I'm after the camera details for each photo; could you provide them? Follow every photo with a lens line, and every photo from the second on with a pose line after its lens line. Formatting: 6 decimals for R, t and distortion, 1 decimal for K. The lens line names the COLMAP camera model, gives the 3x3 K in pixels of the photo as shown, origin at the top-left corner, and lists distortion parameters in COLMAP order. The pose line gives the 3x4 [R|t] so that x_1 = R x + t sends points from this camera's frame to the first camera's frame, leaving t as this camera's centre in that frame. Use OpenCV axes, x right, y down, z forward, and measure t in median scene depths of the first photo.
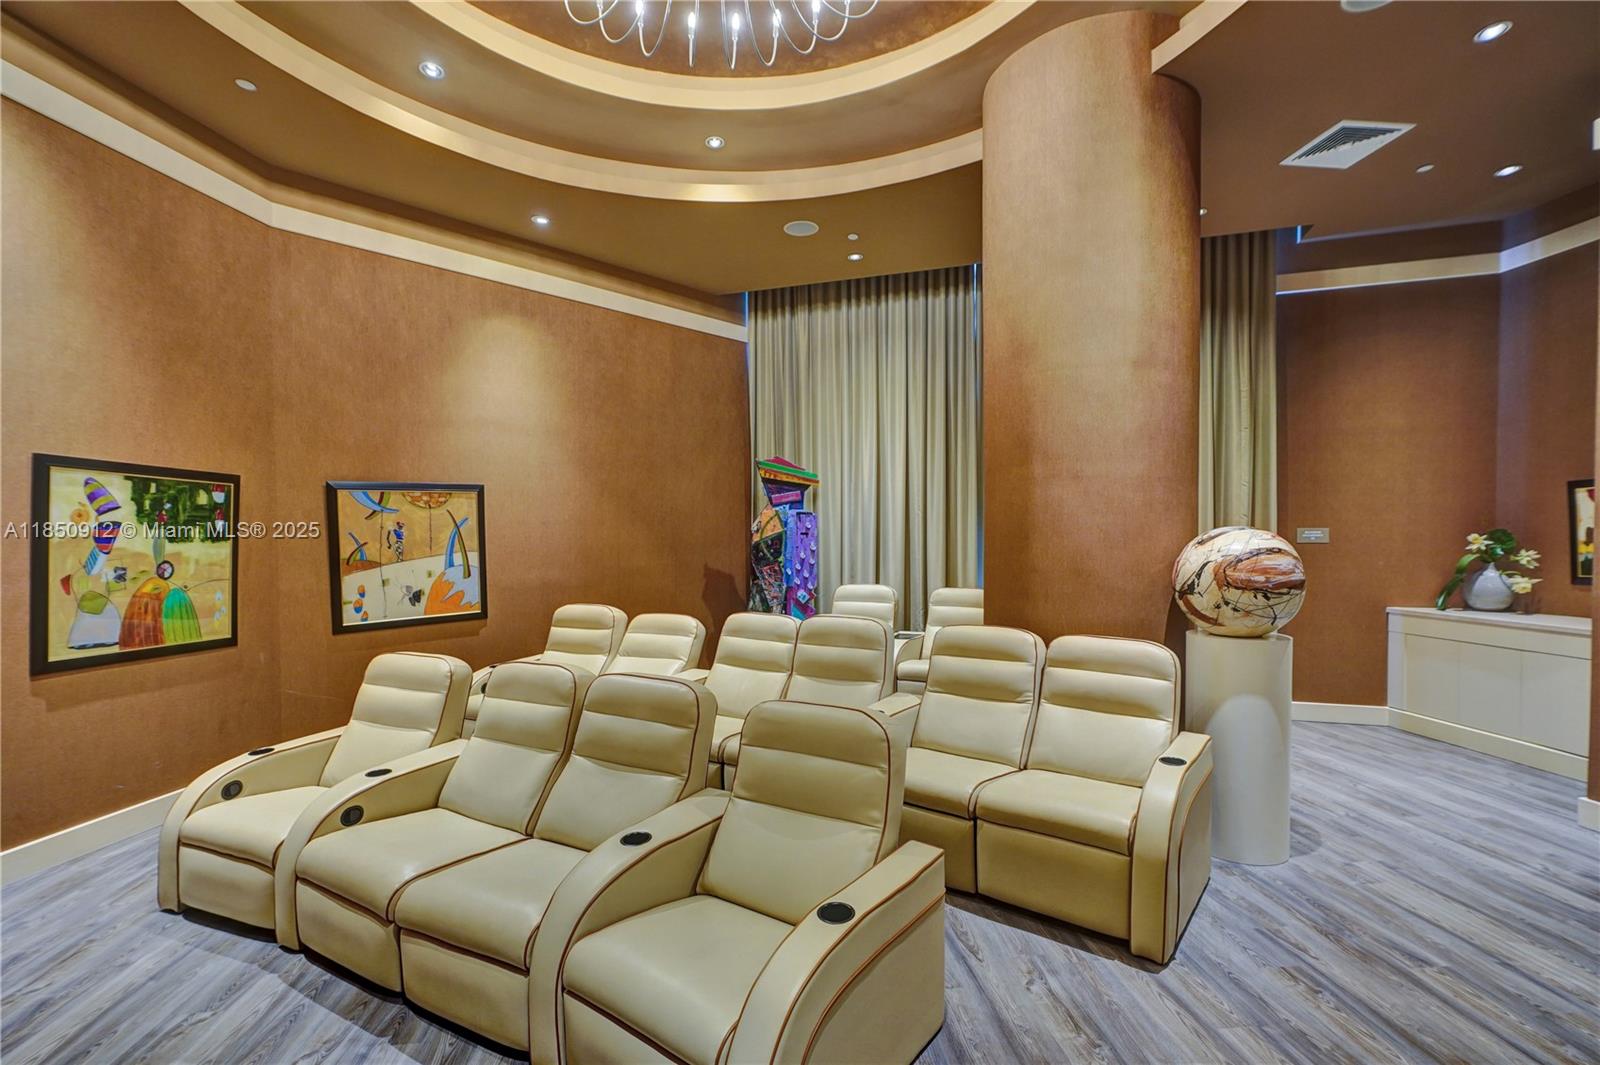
lens RADIAL K [[712.8, 0, 804.1], [0, 712.8, 544.1], [0, 0, 1]] dist [-0.006567, 0.003068]
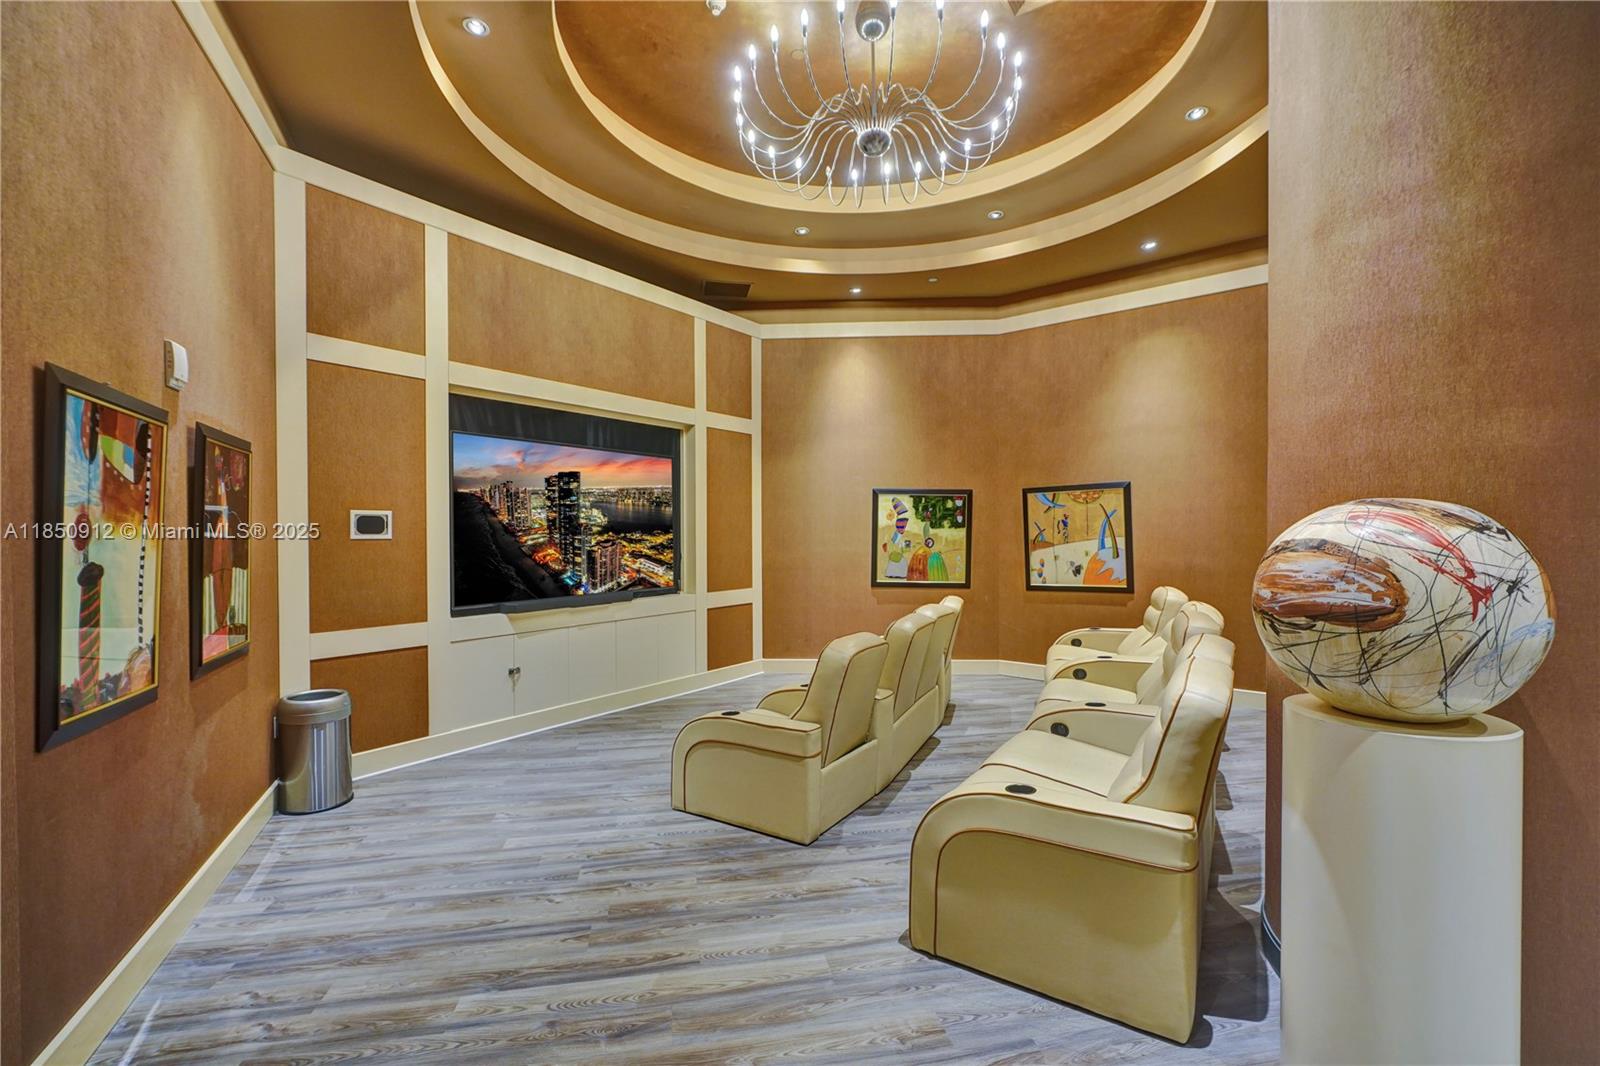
lens RADIAL K [[712.8, 0, 804.7], [0, 712.8, 528.6], [0, 0, 1]] dist [-0.006567, 0.003068]
pose [[0.085116, 0.001068, -0.996370, 0.925612], [-0.008511, 0.999964, 0.000345, 0.000231], [0.996335, 0.008450, 0.085122, 0.468469]]
